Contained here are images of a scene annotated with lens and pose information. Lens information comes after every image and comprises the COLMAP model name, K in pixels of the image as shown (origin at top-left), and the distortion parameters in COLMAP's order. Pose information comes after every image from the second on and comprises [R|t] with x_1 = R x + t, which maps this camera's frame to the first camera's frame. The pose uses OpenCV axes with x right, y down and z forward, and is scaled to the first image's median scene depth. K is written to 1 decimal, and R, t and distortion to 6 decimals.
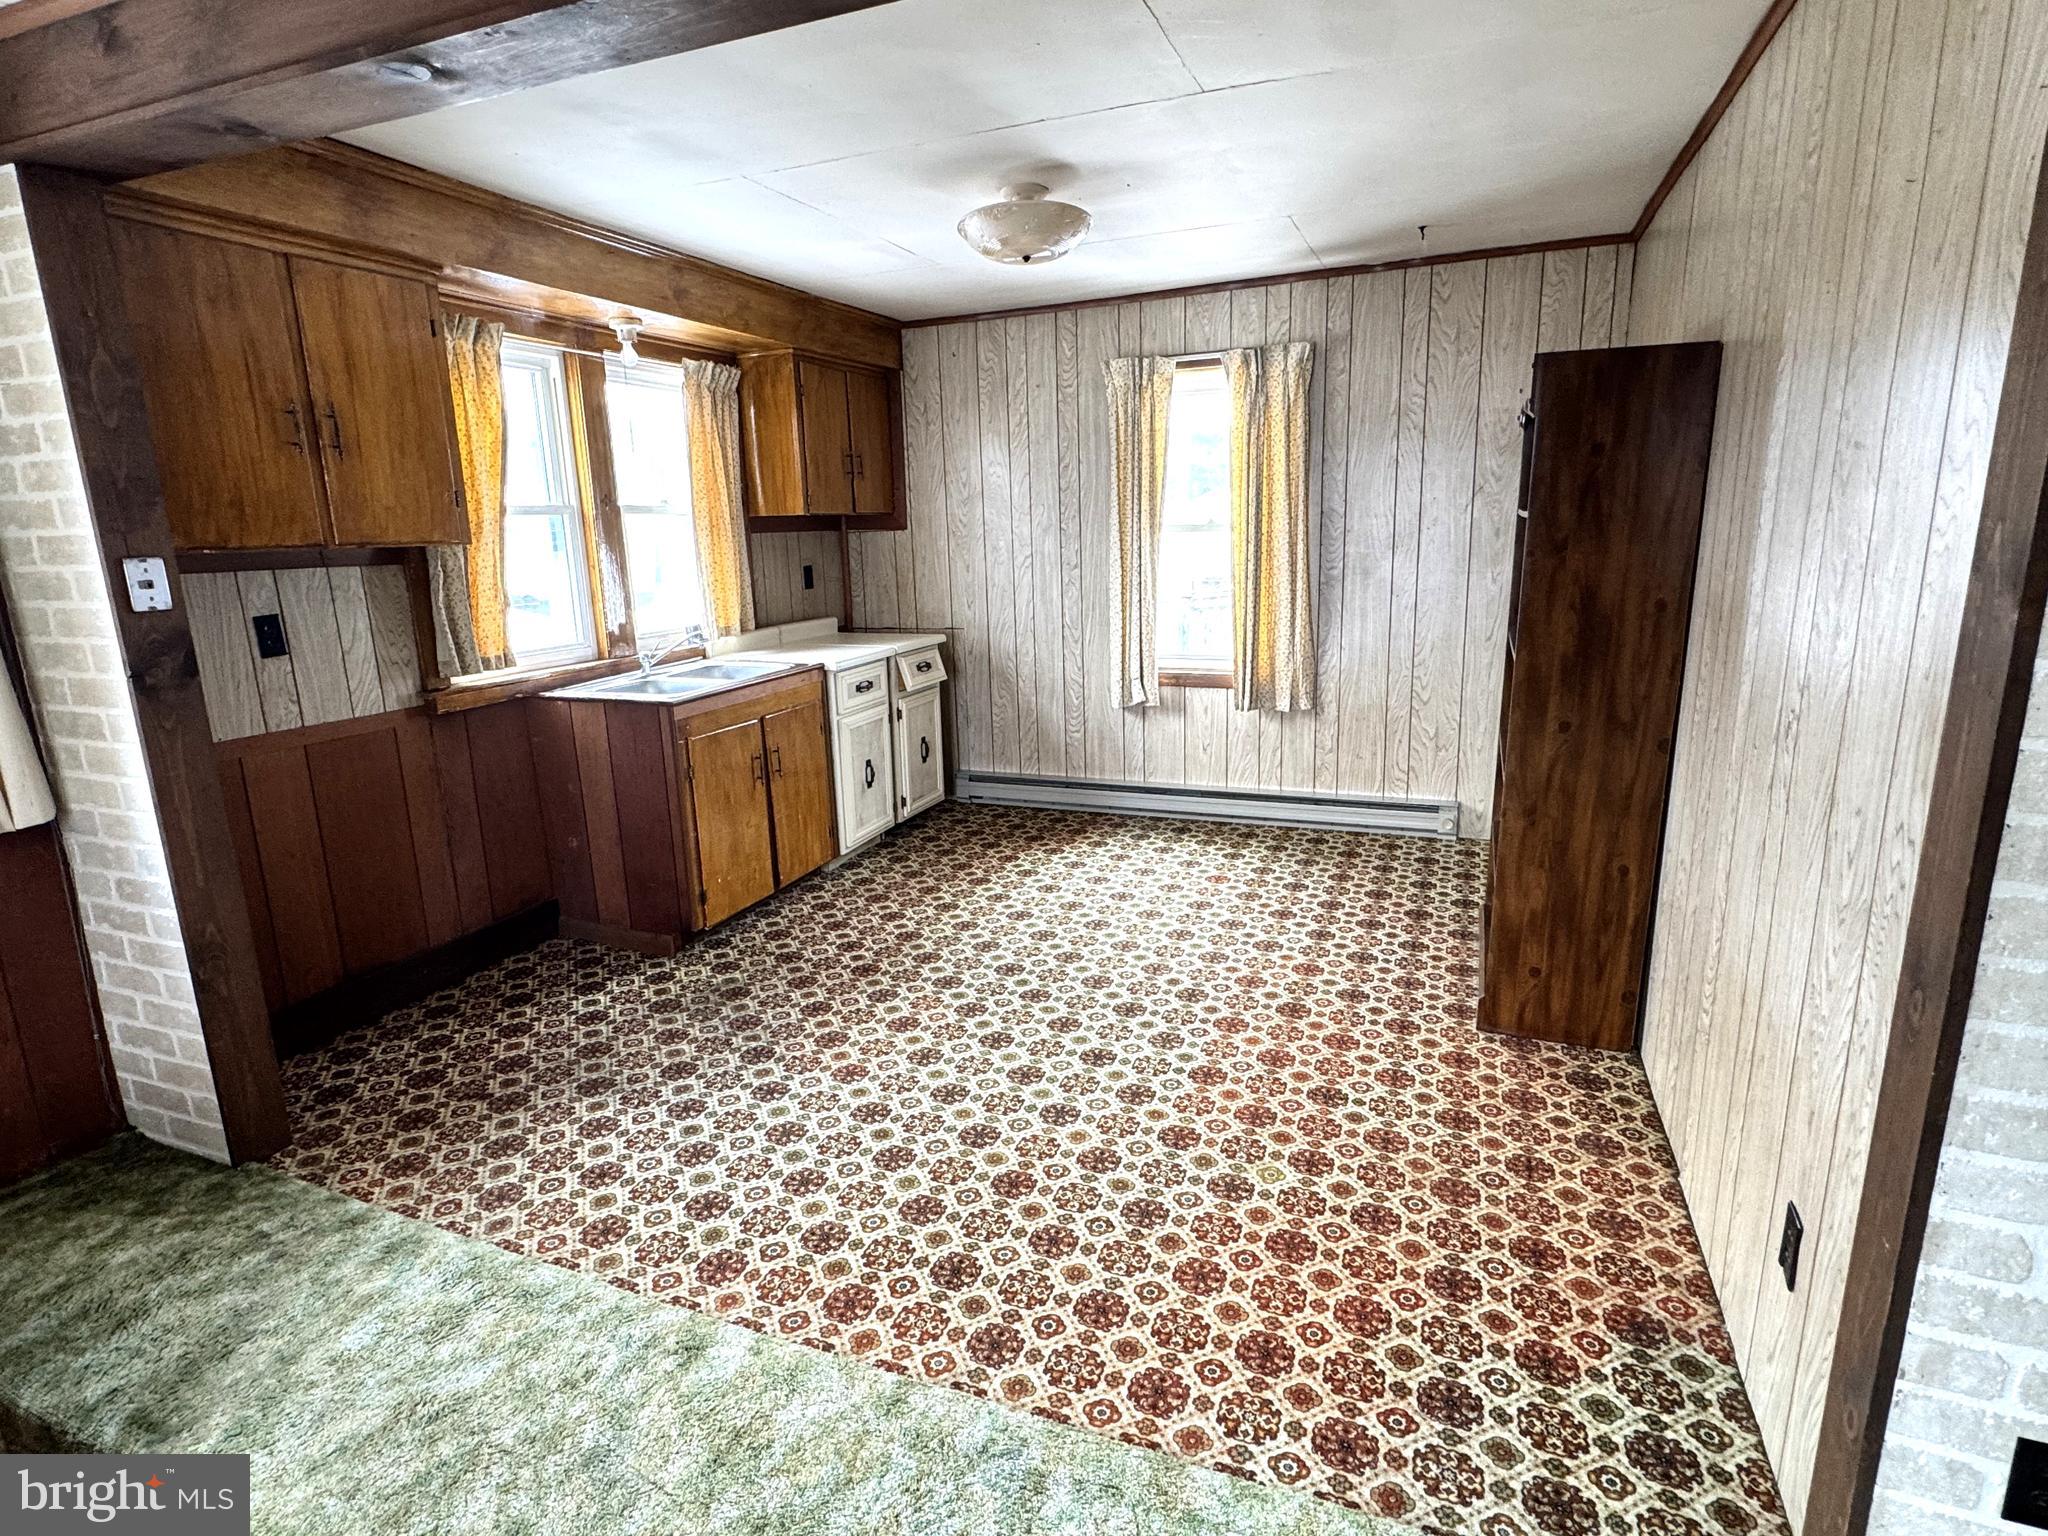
lens RADIAL K [[1067.8, 0, 1024.0], [0, 1067.8, 768.0], [0, 0, 1]] dist [-0.001214, 0.000072]
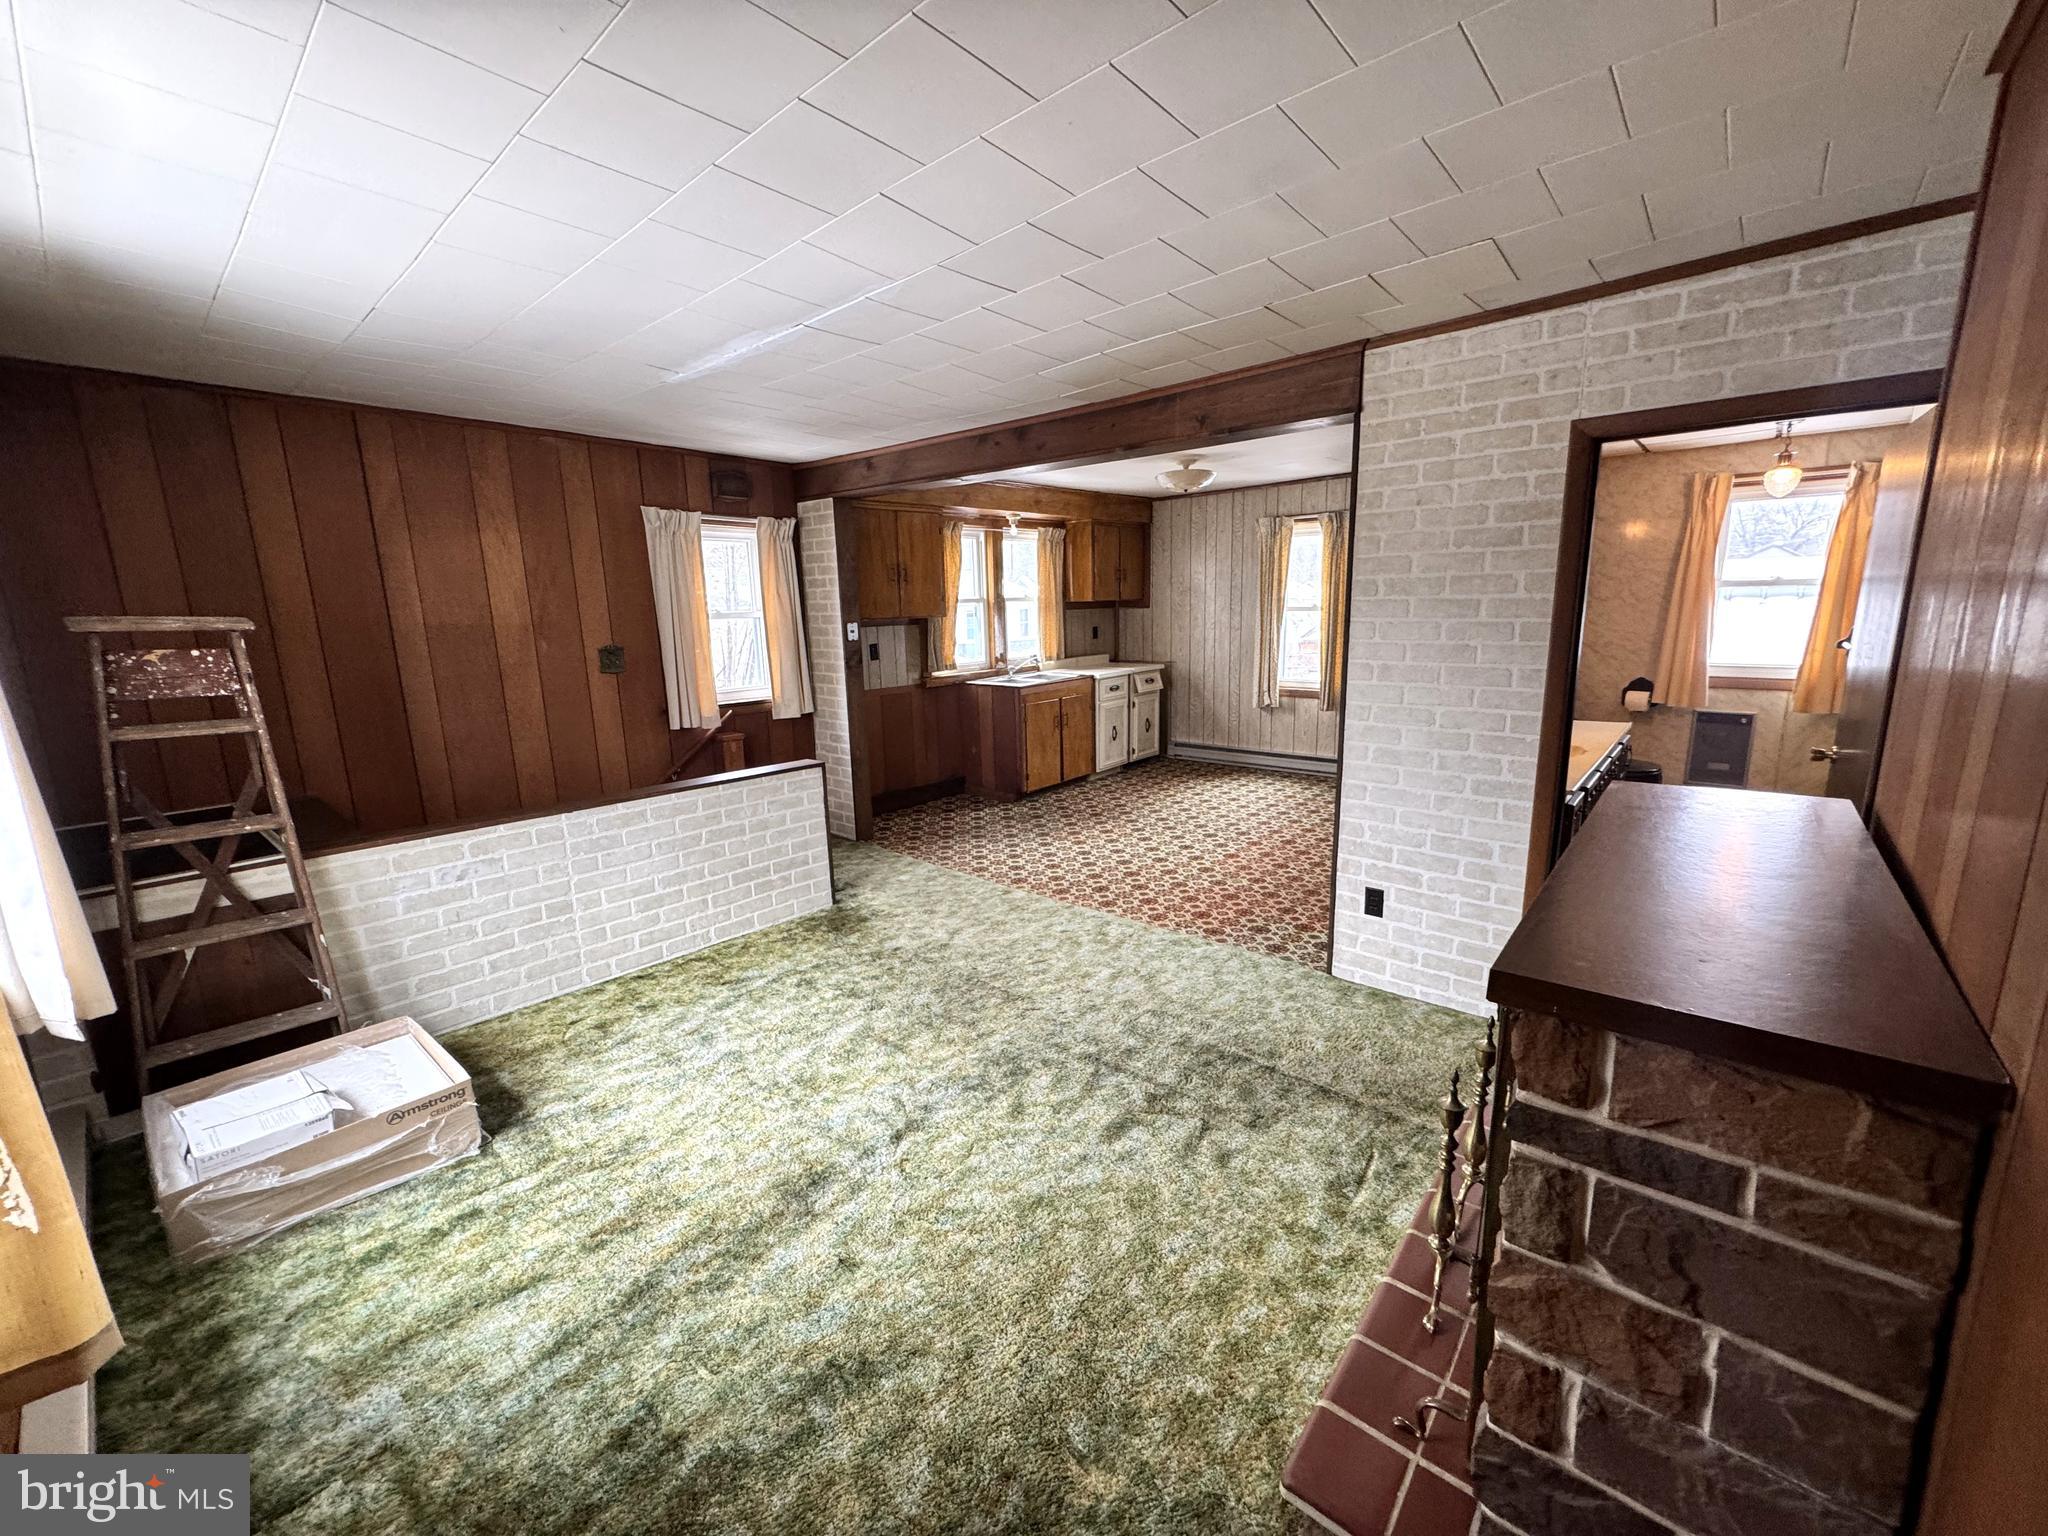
lens RADIAL K [[812.2, 0, 1024.0], [0, 812.2, 768.0], [0, 0, 1]] dist [-0.001527, -0.000201]
pose [[0.946180, 0.068168, -0.316380, 0.212415], [-0.072205, 0.997389, -0.001040, 0.100970], [0.315484, 0.023828, 0.948632, -0.567149]]
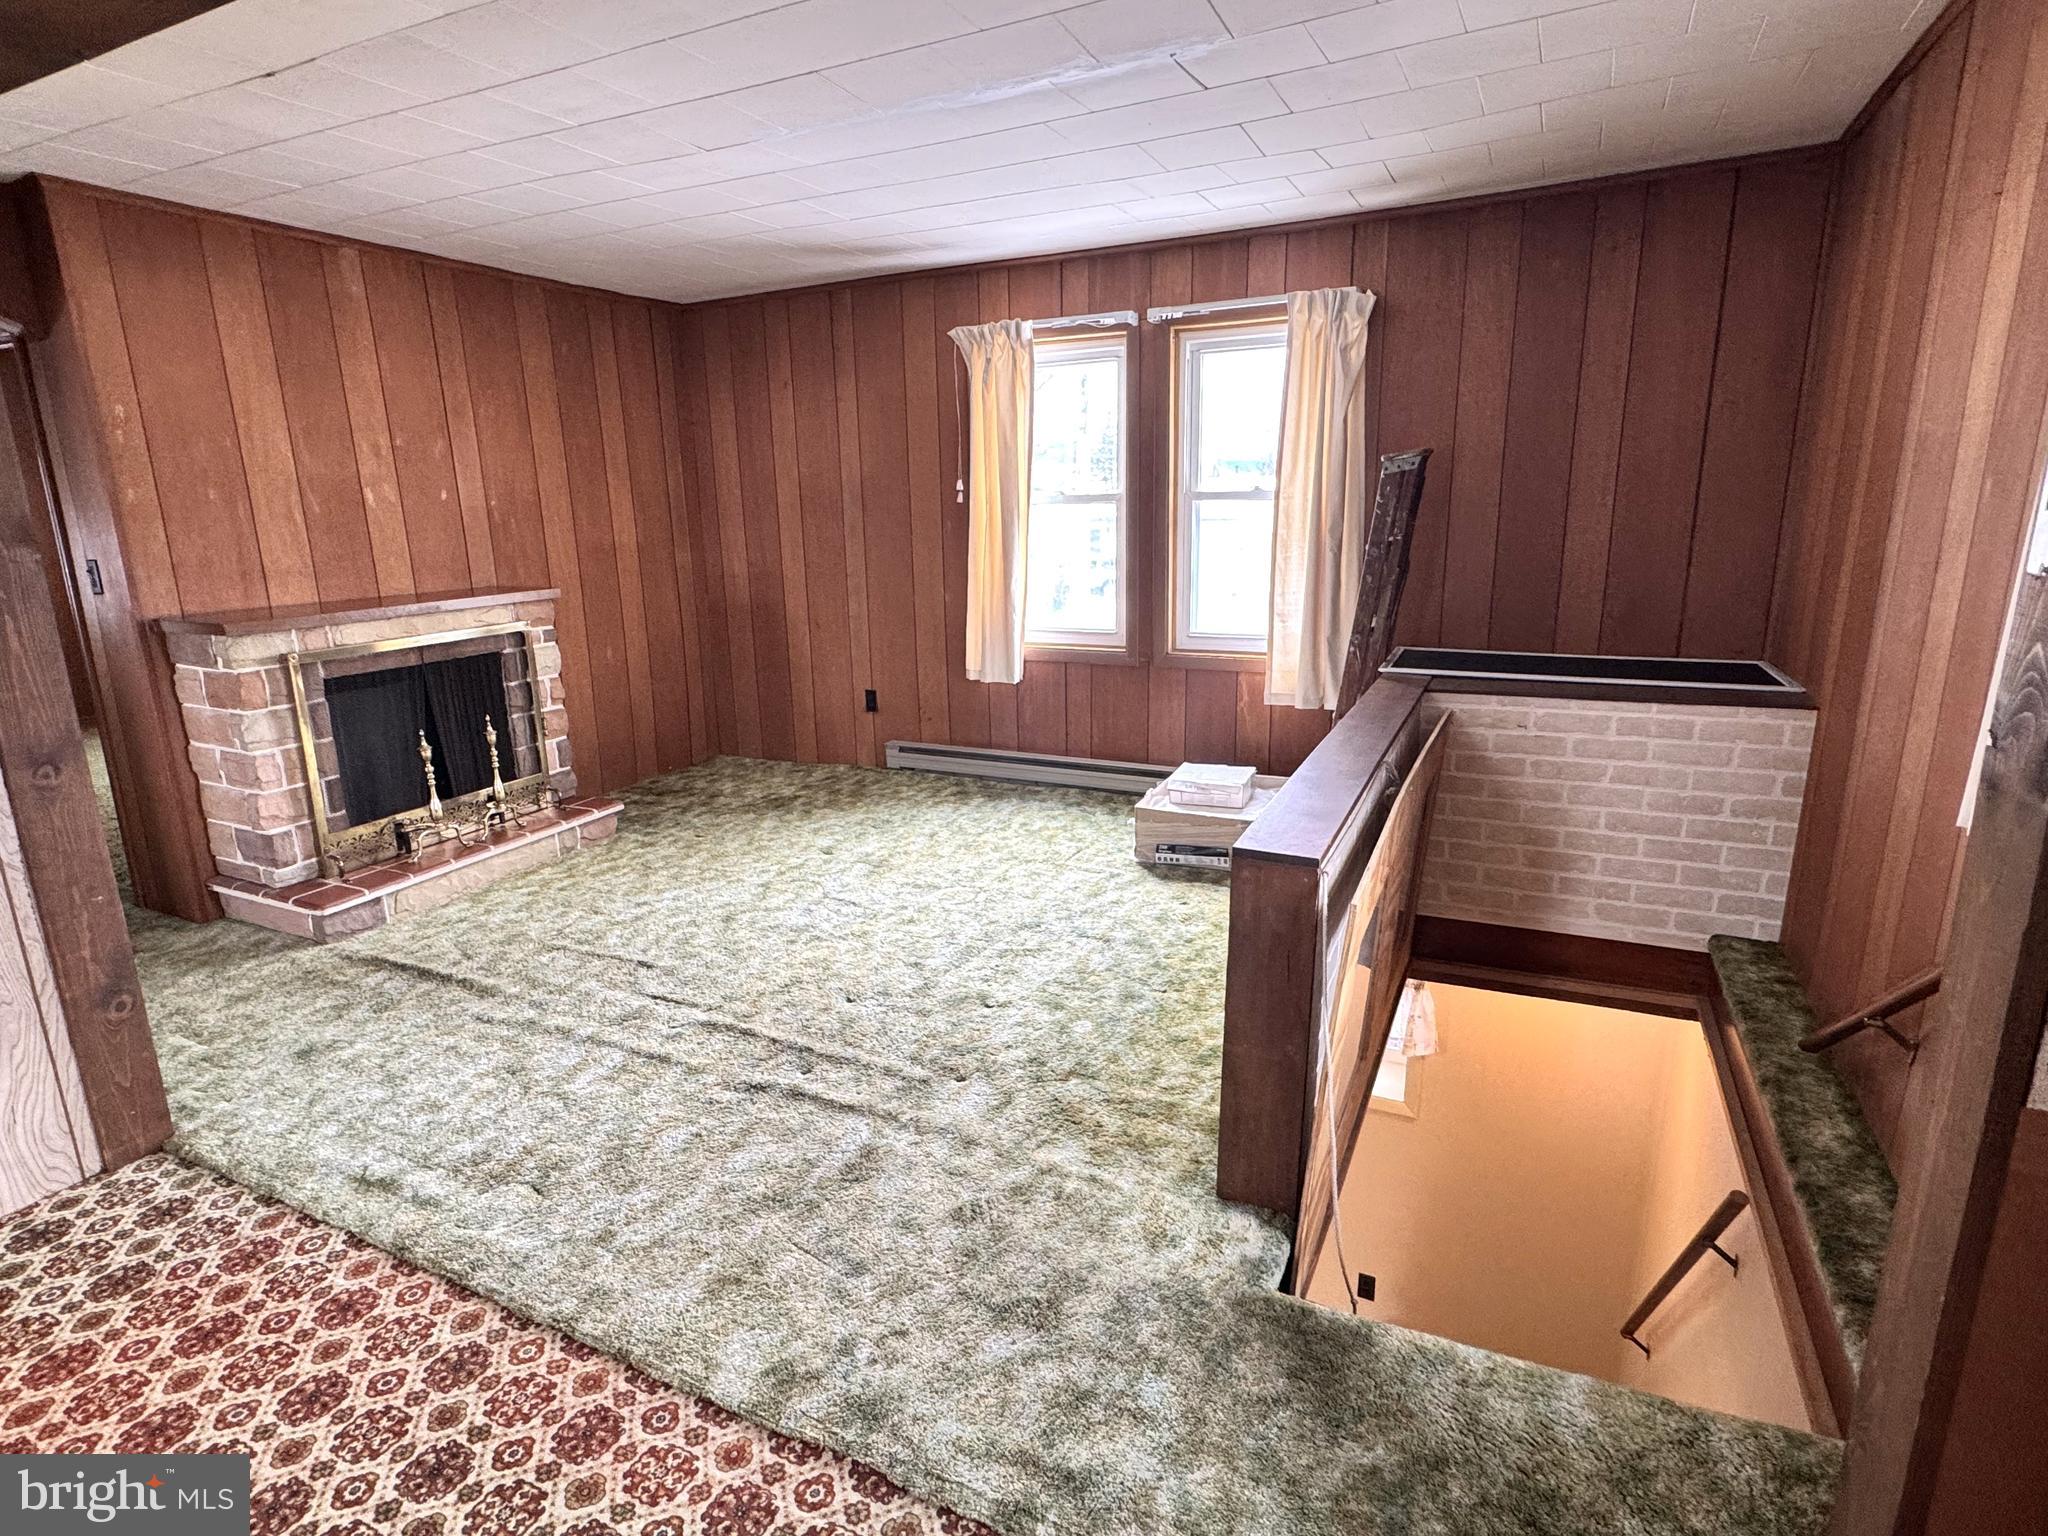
lens RADIAL K [[1067.8, 0, 1024.0], [0, 1067.8, 768.0], [0, 0, 1]] dist [-0.001214, 0.000072]
pose [[-0.996620, 0.033312, 0.075088, -0.305157], [0.063373, 0.893385, 0.444800, -0.155605], [-0.052265, 0.448055, -0.892477, 0.790328]]
